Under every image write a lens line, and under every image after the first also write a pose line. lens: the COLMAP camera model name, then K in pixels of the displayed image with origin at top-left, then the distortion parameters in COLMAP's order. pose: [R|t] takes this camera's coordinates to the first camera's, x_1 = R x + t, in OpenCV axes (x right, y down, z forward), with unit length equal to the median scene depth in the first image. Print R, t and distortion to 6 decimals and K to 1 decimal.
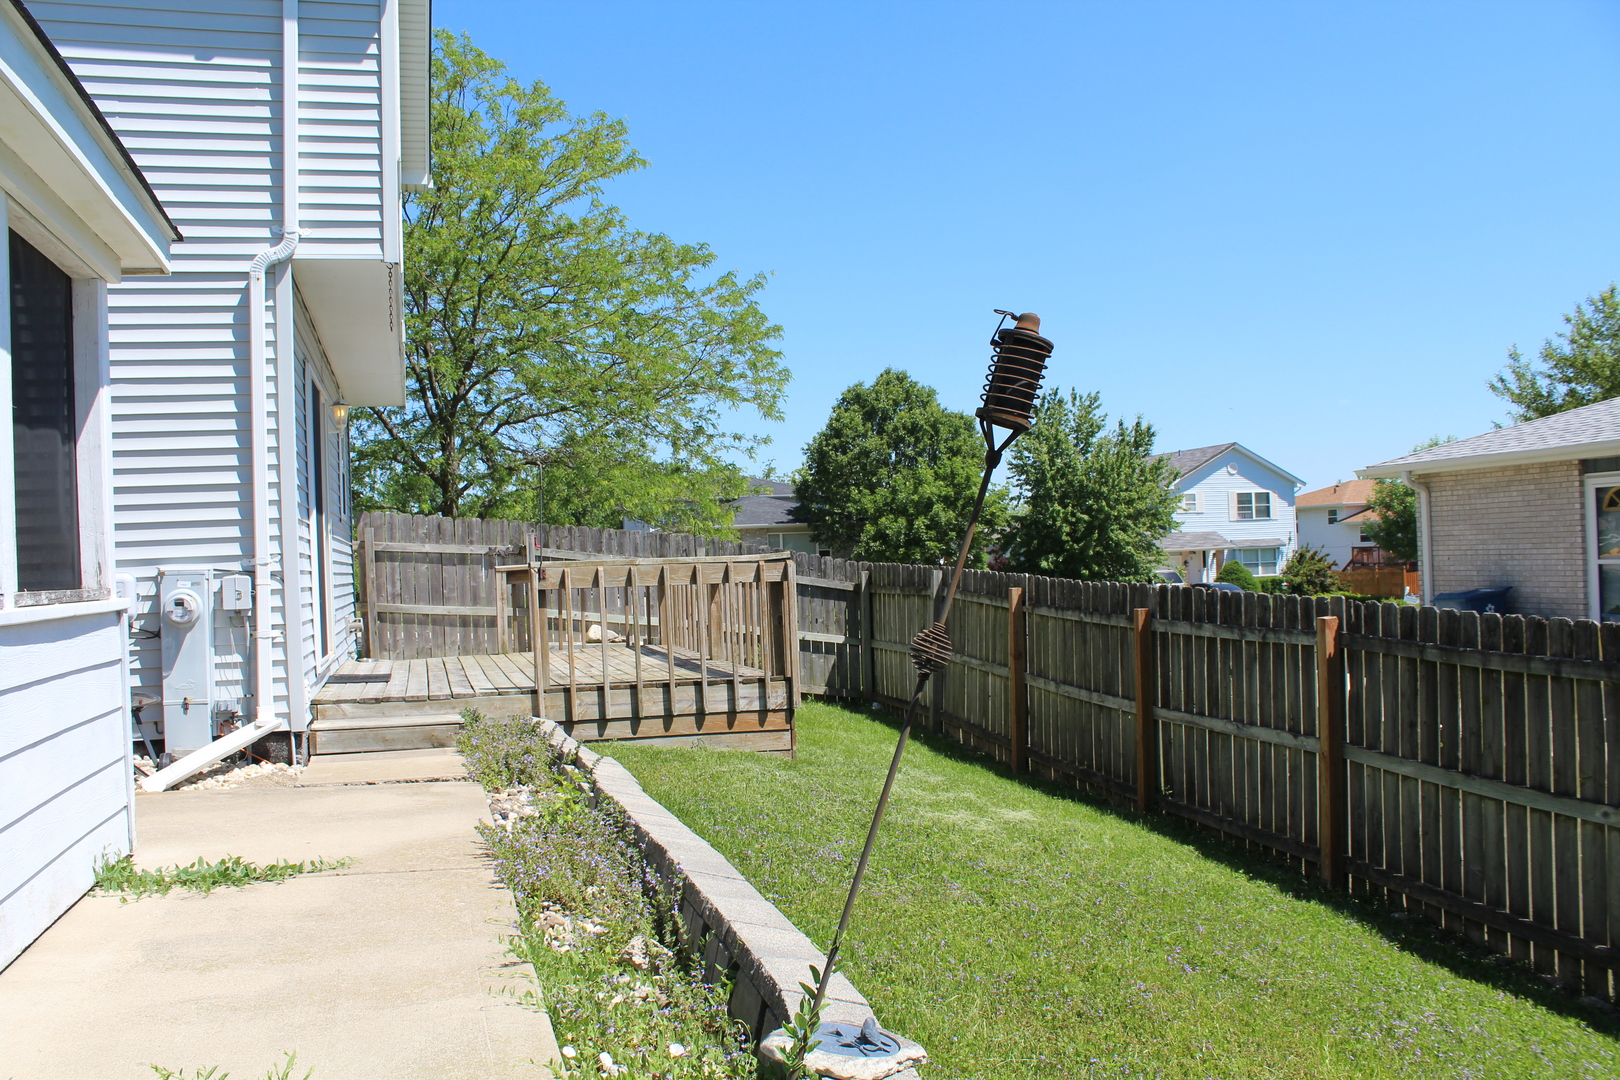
lens RADIAL K [[1327.0, 0, 801.6], [0, 1327.0, 535.5], [0, 0, 1]] dist [-0.102379, 0.067002]
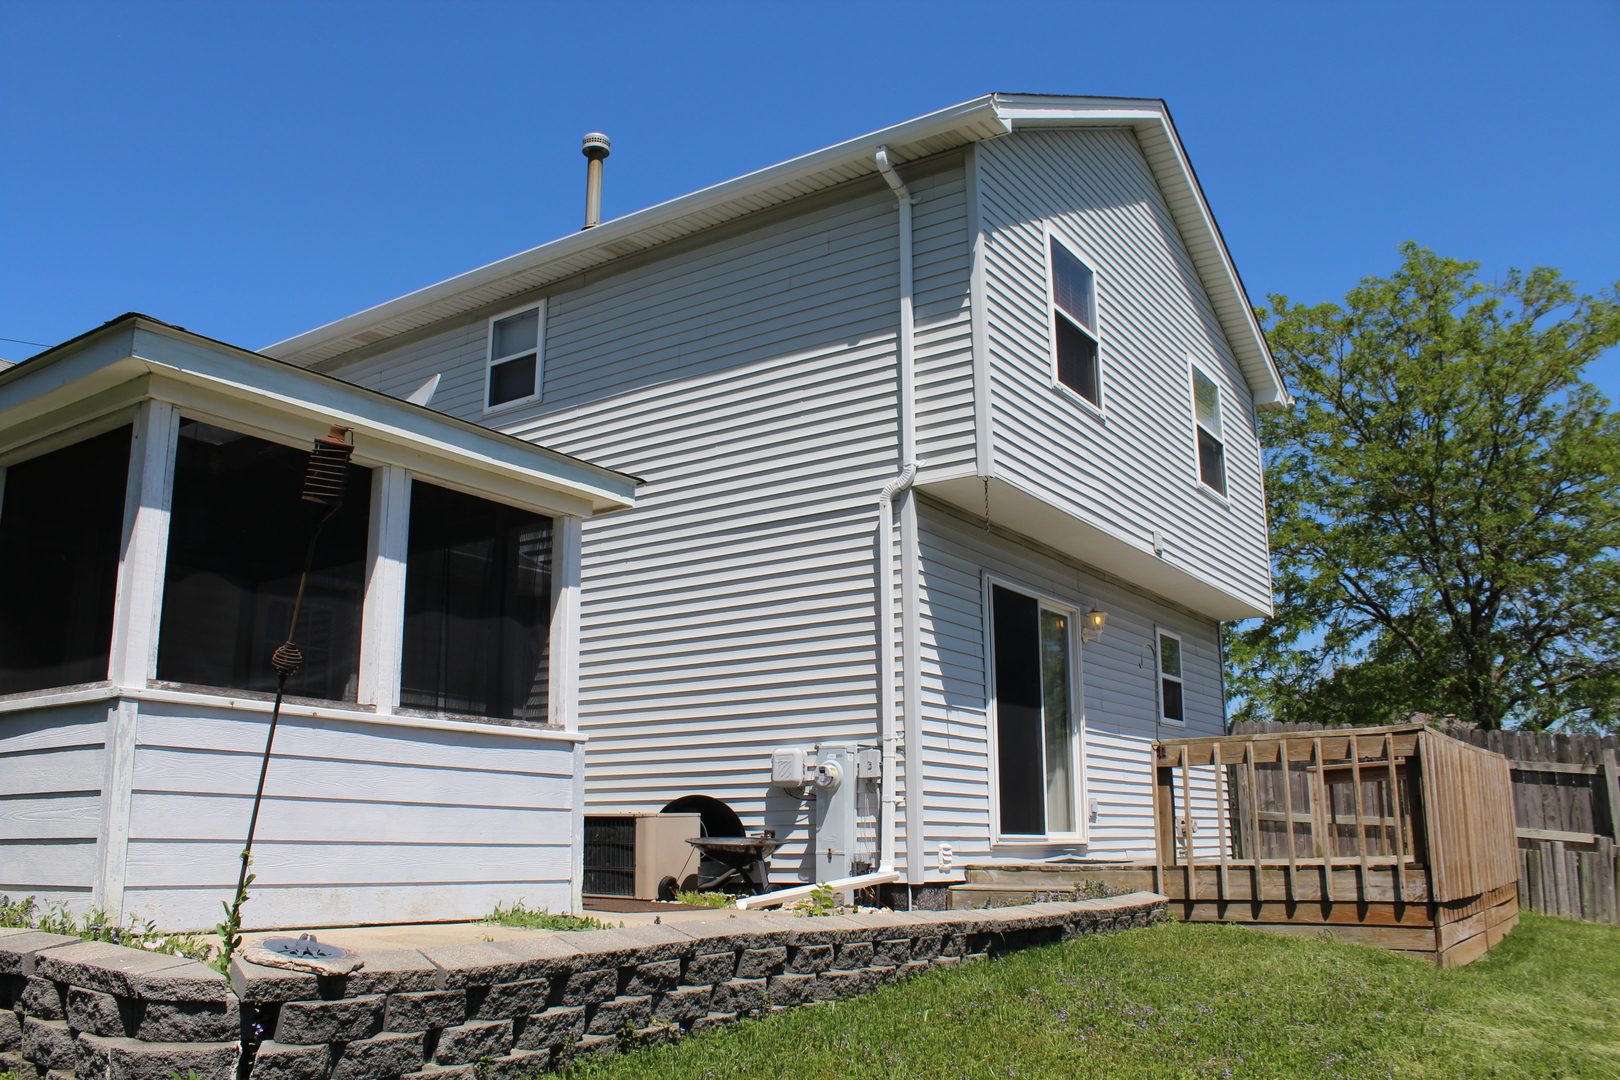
lens RADIAL K [[1327.0, 0, 797.4], [0, 1327.0, 546.3], [0, 0, 1]] dist [-0.102379, 0.067002]
pose [[0.657471, -0.131446, -0.741926, 0.447346], [-0.001737, 0.984399, -0.175944, 0.059652], [0.753478, 0.116967, 0.646985, 0.129489]]
